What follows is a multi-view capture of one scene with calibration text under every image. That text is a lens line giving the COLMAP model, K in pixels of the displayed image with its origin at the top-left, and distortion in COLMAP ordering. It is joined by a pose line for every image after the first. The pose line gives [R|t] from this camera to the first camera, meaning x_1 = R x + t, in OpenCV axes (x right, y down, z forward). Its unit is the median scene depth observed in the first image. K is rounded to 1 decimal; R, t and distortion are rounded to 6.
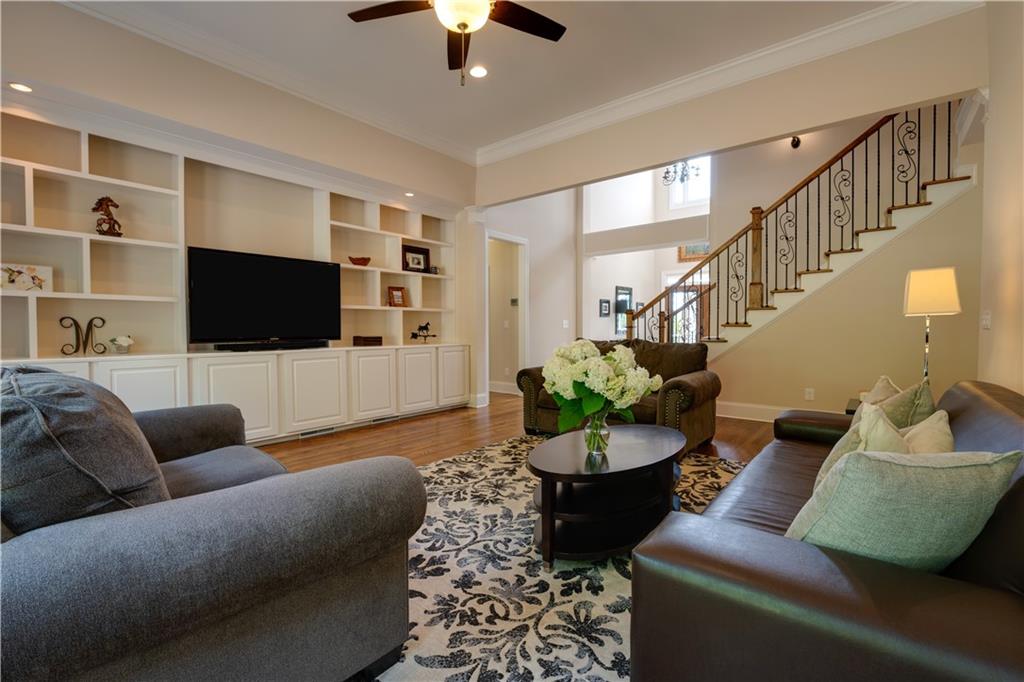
lens RADIAL K [[445.9, 0, 512.0], [0, 445.9, 341.0], [0, 0, 1]] dist [-0.017869, 0.000280]
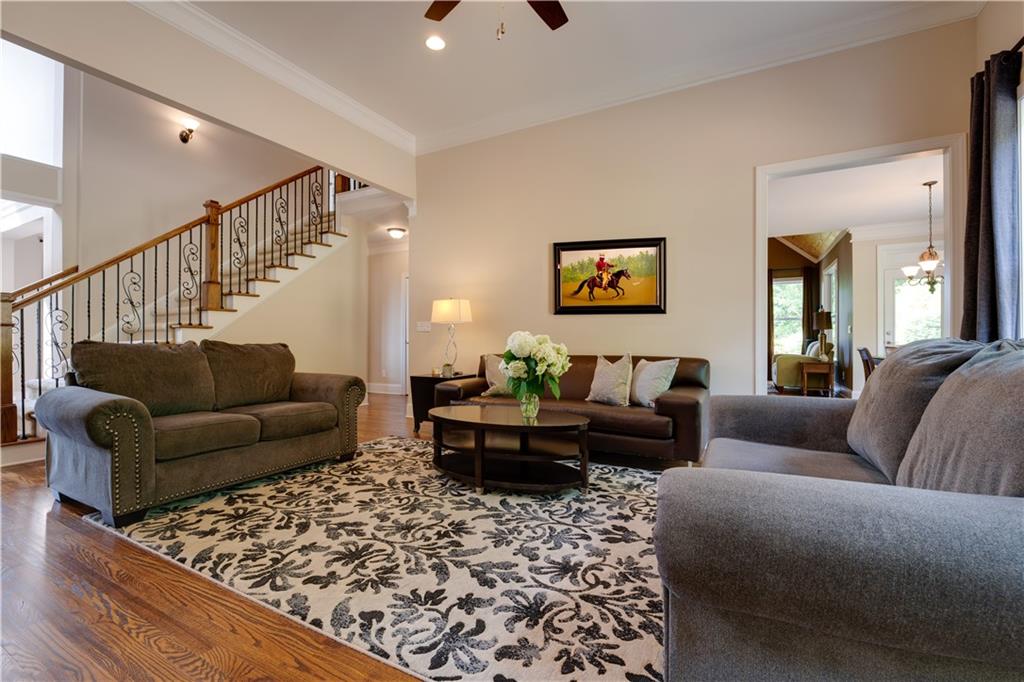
lens RADIAL K [[445.9, 0, 512.0], [0, 445.9, 341.0], [0, 0, 1]] dist [-0.017869, 0.000280]
pose [[-0.201763, -0.000900, 0.979434, -0.613674], [0.034247, 0.999382, 0.007973, 0.008777], [-0.978836, 0.035151, -0.201607, 0.739854]]
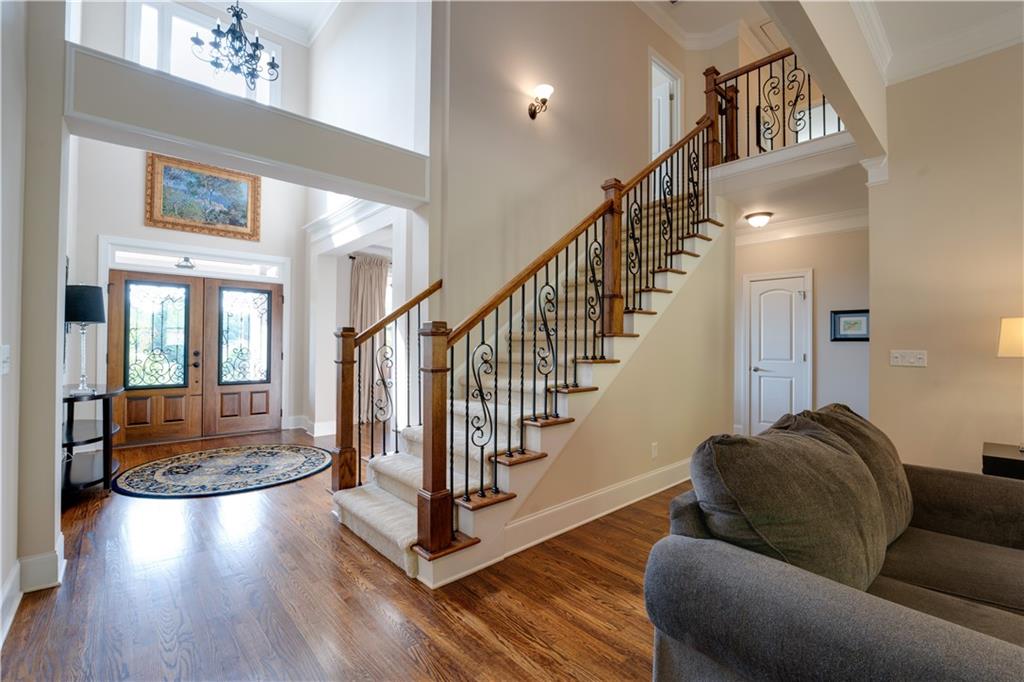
lens RADIAL K [[445.9, 0, 512.0], [0, 445.9, 341.0], [0, 0, 1]] dist [-0.017869, 0.000280]
pose [[0.139196, 0.006015, 0.990247, -0.145689], [0.027216, 0.999581, -0.009898, -0.078970], [-0.989891, 0.028329, 0.138974, 1.353376]]
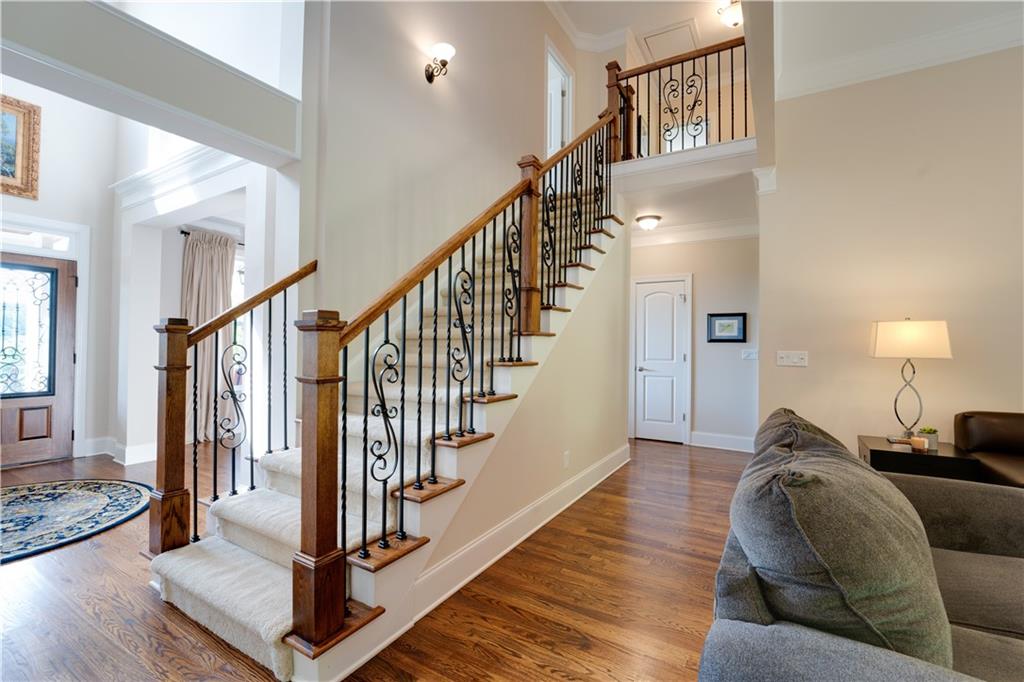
lens RADIAL K [[445.9, 0, 512.0], [0, 445.9, 341.0], [0, 0, 1]] dist [-0.017869, 0.000280]
pose [[-0.153783, 0.005255, 0.988091, -0.013024], [0.022564, 0.999744, -0.001806, -0.080512], [-0.987847, 0.022017, -0.153862, 1.422869]]
